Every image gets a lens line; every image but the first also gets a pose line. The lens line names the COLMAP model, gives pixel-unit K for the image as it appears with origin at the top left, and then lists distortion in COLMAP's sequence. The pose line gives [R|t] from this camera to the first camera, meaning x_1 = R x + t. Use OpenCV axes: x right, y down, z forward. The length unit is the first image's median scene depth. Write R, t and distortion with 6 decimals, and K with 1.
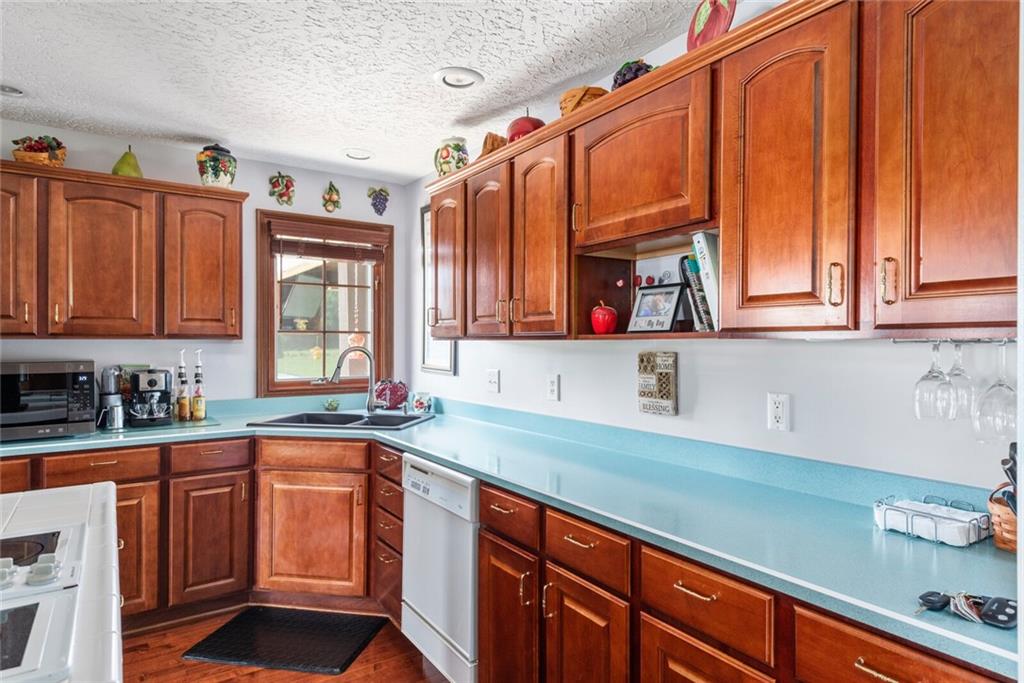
lens RADIAL K [[596.2, 0, 520.2], [0, 596.2, 345.6], [0, 0, 1]] dist [0.019676, -0.003571]
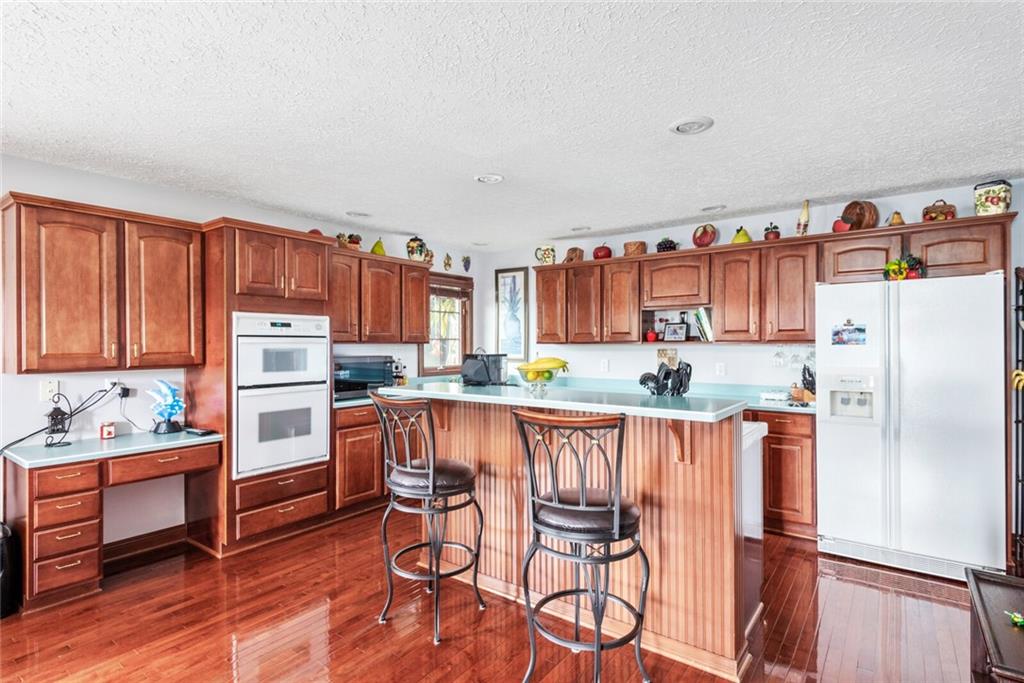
lens RADIAL K [[520.9, 0, 512.1], [0, 520.9, 348.4], [0, 0, 1]] dist [0.006200, 0.000045]
pose [[0.945316, -0.004814, 0.326122, -0.680803], [0.003801, 0.999986, 0.003743, -0.001099], [-0.326135, -0.002299, 0.945320, -0.534039]]
